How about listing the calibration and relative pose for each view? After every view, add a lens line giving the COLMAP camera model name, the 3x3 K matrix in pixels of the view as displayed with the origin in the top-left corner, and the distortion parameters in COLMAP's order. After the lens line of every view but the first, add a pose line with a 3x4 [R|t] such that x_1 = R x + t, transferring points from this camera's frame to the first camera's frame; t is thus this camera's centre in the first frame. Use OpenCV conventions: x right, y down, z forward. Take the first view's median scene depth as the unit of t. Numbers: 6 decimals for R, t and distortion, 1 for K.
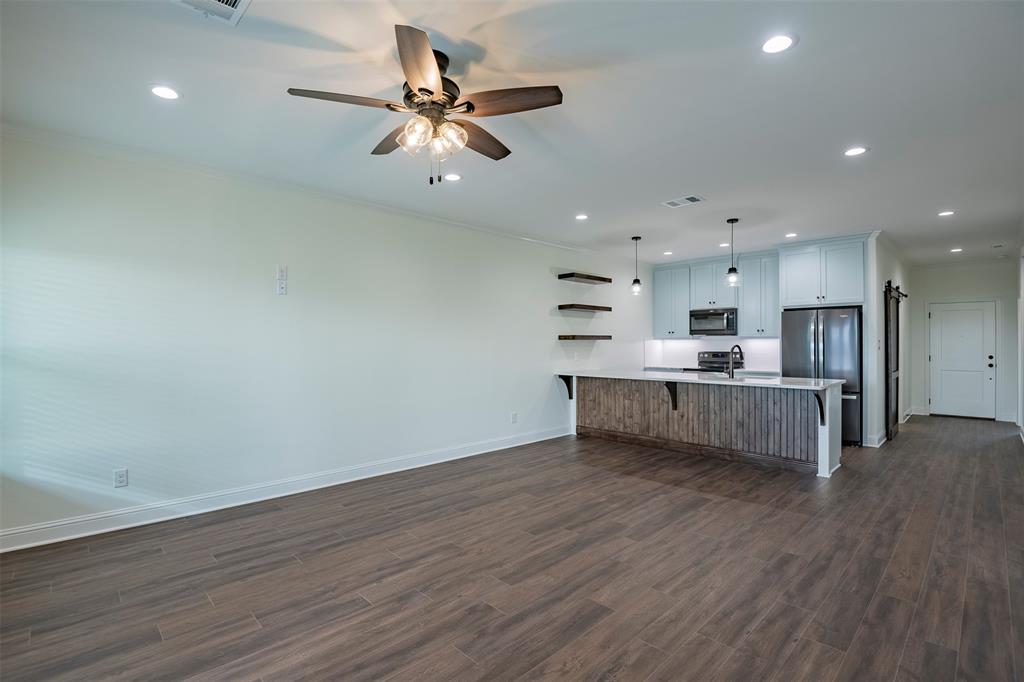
lens RADIAL K [[468.9, 0, 512.0], [0, 468.9, 341.0], [0, 0, 1]] dist [-0.034412, -0.000158]
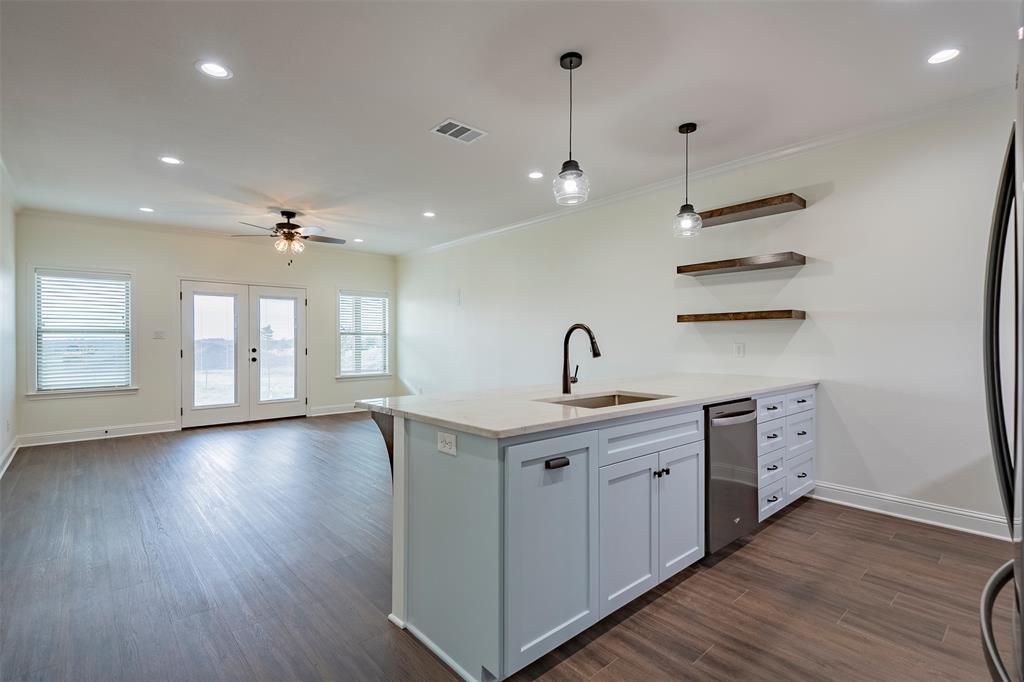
lens RADIAL K [[488.8, 0, 512.0], [0, 488.8, 341.0], [0, 0, 1]] dist [0.001858, 0.000089]
pose [[-0.051874, 0.002946, -0.998649, 0.784635], [0.007324, 0.999970, 0.002569, 0.019199], [0.998627, -0.007181, -0.051894, 0.775419]]
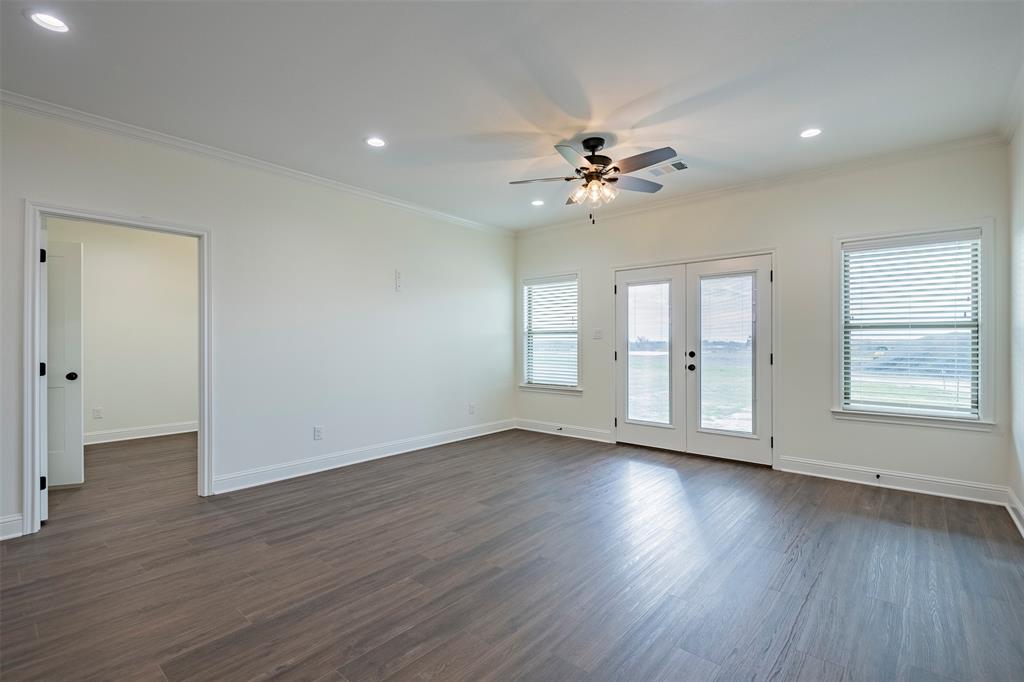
lens RADIAL K [[461.2, 0, 512.0], [0, 461.2, 341.0], [0, 0, 1]] dist [0.017829, -0.000144]
pose [[-0.996457, 0.004165, -0.083995, 0.077289], [0.004623, 0.999975, -0.005262, 0.019758], [0.083971, -0.005632, -0.996452, 0.850132]]
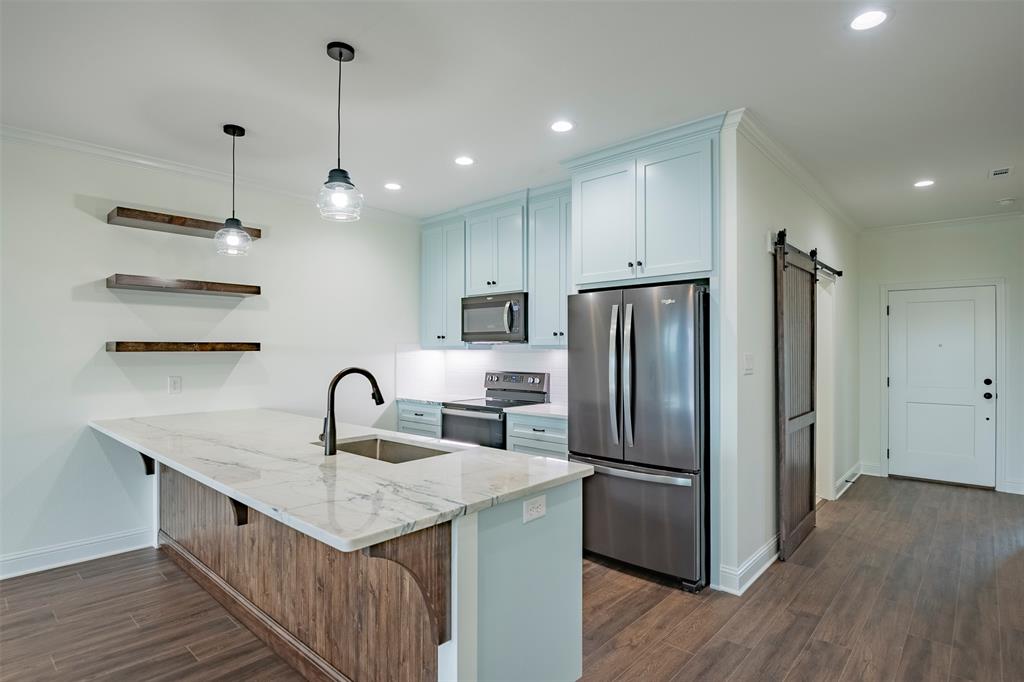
lens RADIAL K [[516.1, 0, 529.6], [0, 516.1, 346.4], [0, 0, 1]] dist [-0.013093, -0.000757]
pose [[0.996745, 0.003112, 0.080554, 0.479574], [-0.003006, 0.999994, -0.001429, -0.007891], [-0.080558, 0.001182, 0.996749, 0.446472]]
